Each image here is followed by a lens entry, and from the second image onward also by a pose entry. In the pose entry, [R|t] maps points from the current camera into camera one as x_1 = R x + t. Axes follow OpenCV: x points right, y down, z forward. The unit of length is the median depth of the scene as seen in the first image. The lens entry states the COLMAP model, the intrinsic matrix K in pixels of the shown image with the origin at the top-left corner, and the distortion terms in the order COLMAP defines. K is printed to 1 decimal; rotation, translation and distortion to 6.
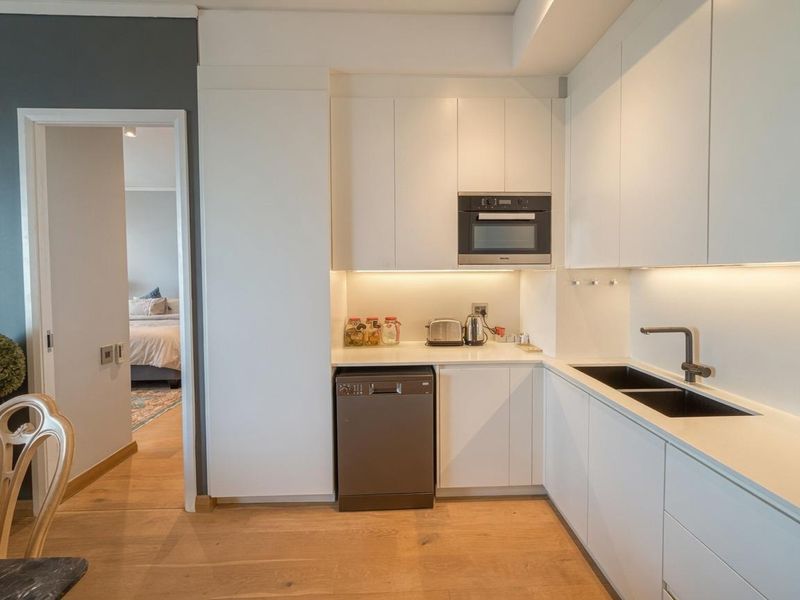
lens RADIAL K [[322.2, 0, 400.0], [0, 322.2, 300.0], [0, 0, 1]] dist [0.000343, 0.000078]
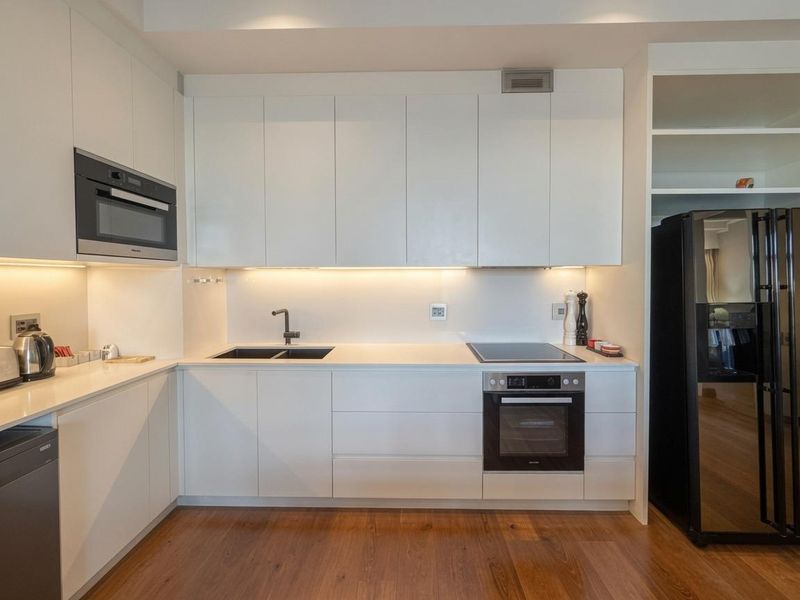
lens RADIAL K [[327.1, 0, 400.0], [0, 327.1, 300.0], [0, 0, 1]] dist [0.001366, -0.000064]
pose [[0.058415, -0.059803, 0.996499, -0.482934], [0.075798, 0.995588, 0.055305, 0.000895], [-0.995411, 0.072302, 0.062691, 0.291672]]
